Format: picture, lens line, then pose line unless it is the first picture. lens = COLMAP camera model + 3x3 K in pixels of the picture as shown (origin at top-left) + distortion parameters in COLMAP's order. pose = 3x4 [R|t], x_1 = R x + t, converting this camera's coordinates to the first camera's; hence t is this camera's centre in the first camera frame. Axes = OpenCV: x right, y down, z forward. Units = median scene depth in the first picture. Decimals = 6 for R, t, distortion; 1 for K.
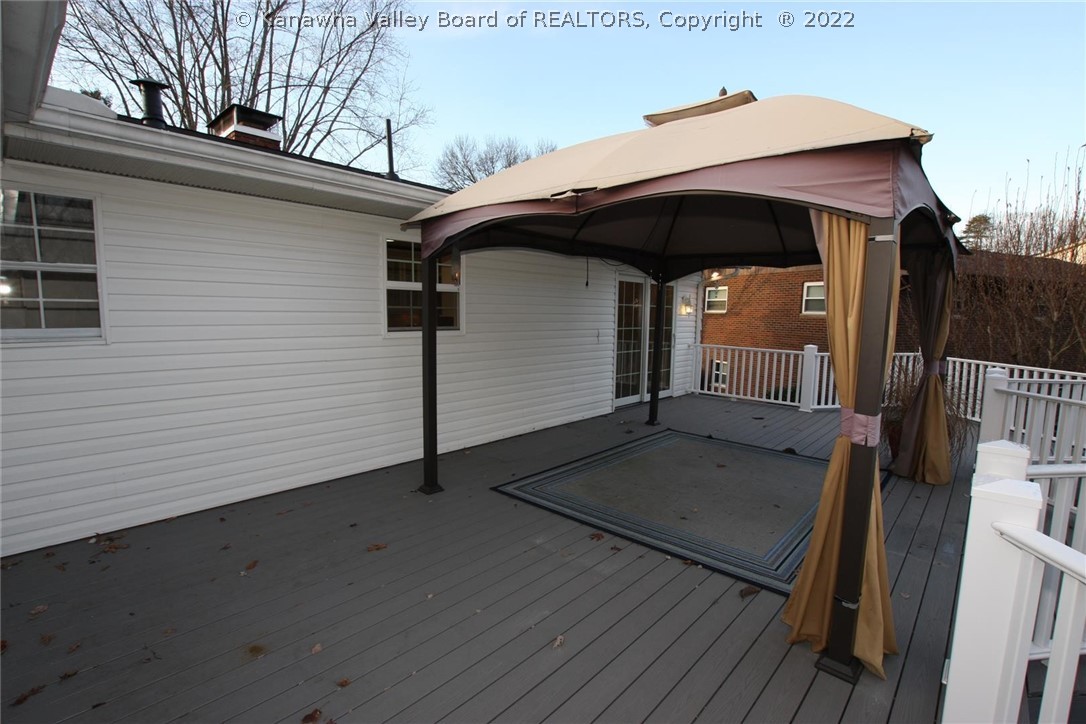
lens RADIAL K [[501.6, 0, 543.0], [0, 501.6, 362.0], [0, 0, 1]] dist [-0.015801, -0.000331]
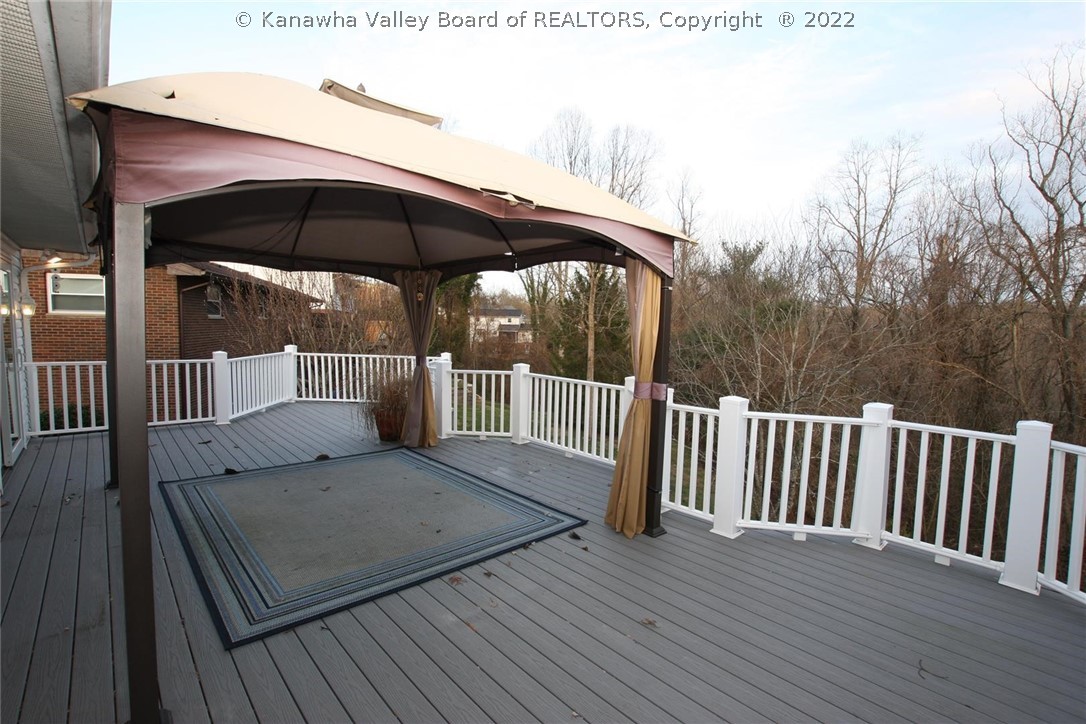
lens RADIAL K [[501.6, 0, 543.0], [0, 501.6, 362.0], [0, 0, 1]] dist [-0.015801, -0.000331]
pose [[0.104037, -0.083291, 0.991080, -0.562178], [0.077748, 0.994119, 0.075385, -0.068879], [-0.991530, 0.069212, 0.109901, 0.569426]]
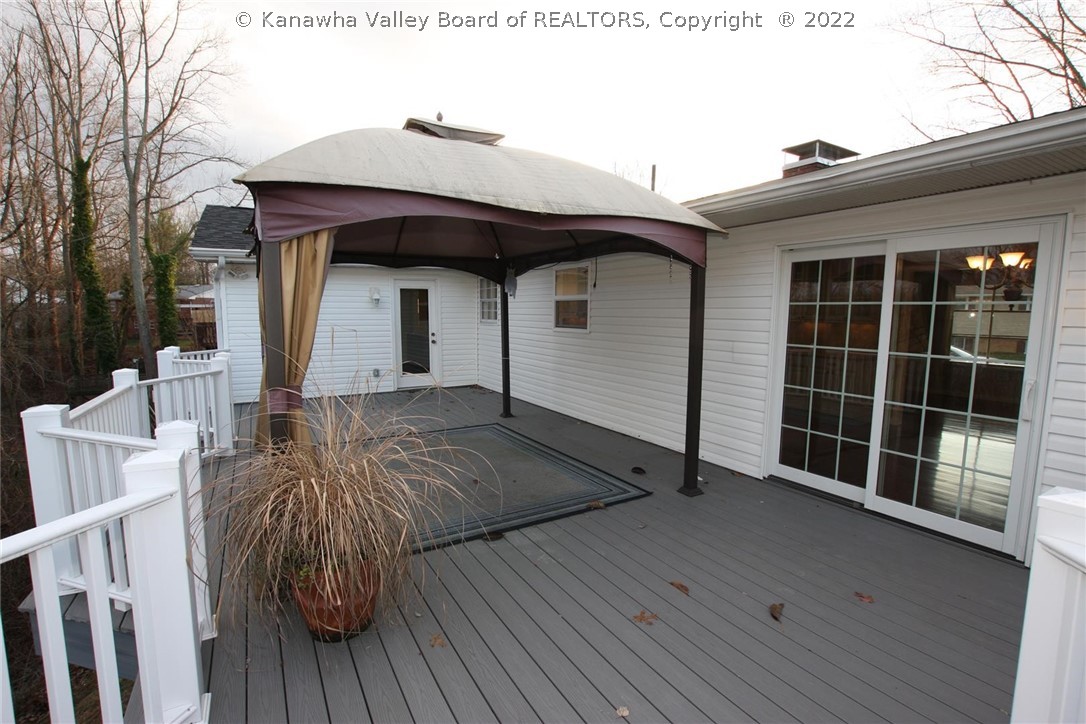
lens RADIAL K [[508.9, 0, 543.0], [0, 508.9, 362.0], [0, 0, 1]] dist [-0.001051, -0.000102]
pose [[-0.311212, 0.073579, -0.947488, 1.368013], [-0.107426, 0.987884, 0.112002, -0.140678], [0.944249, 0.136641, -0.299538, 1.573245]]
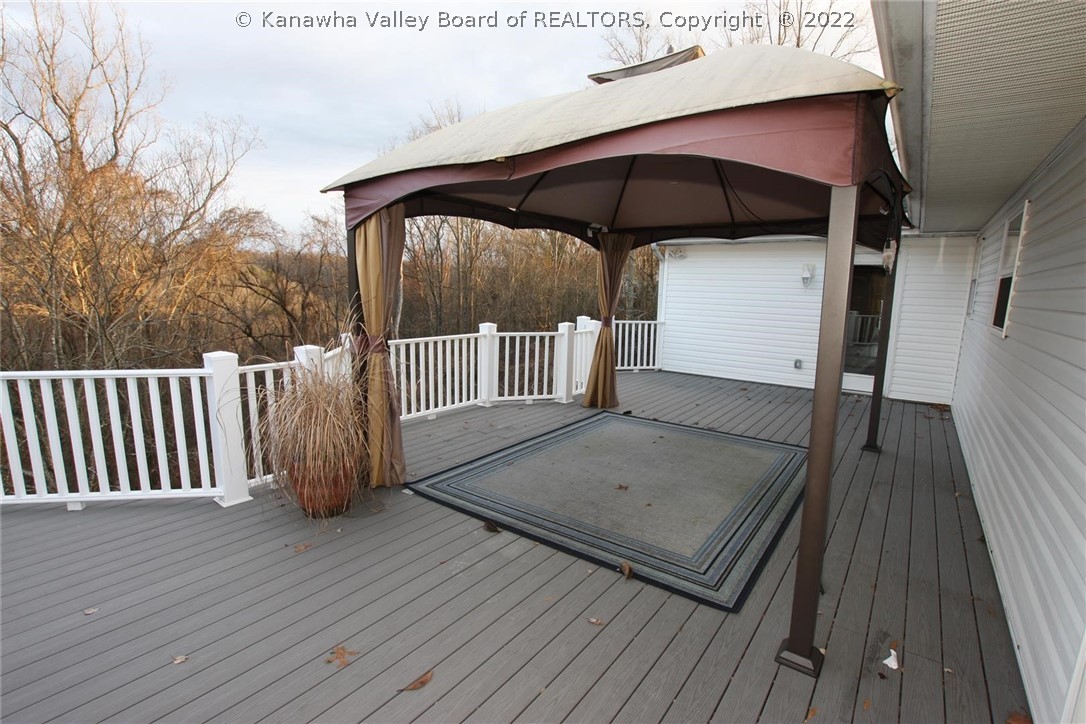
lens RADIAL K [[501.6, 0, 543.0], [0, 501.6, 362.0], [0, 0, 1]] dist [-0.015801, -0.000331]
pose [[-0.995020, -0.028884, -0.095402, 0.647646], [-0.052005, 0.966938, 0.249652, -0.190973], [0.085037, 0.253370, -0.963625, 1.951583]]
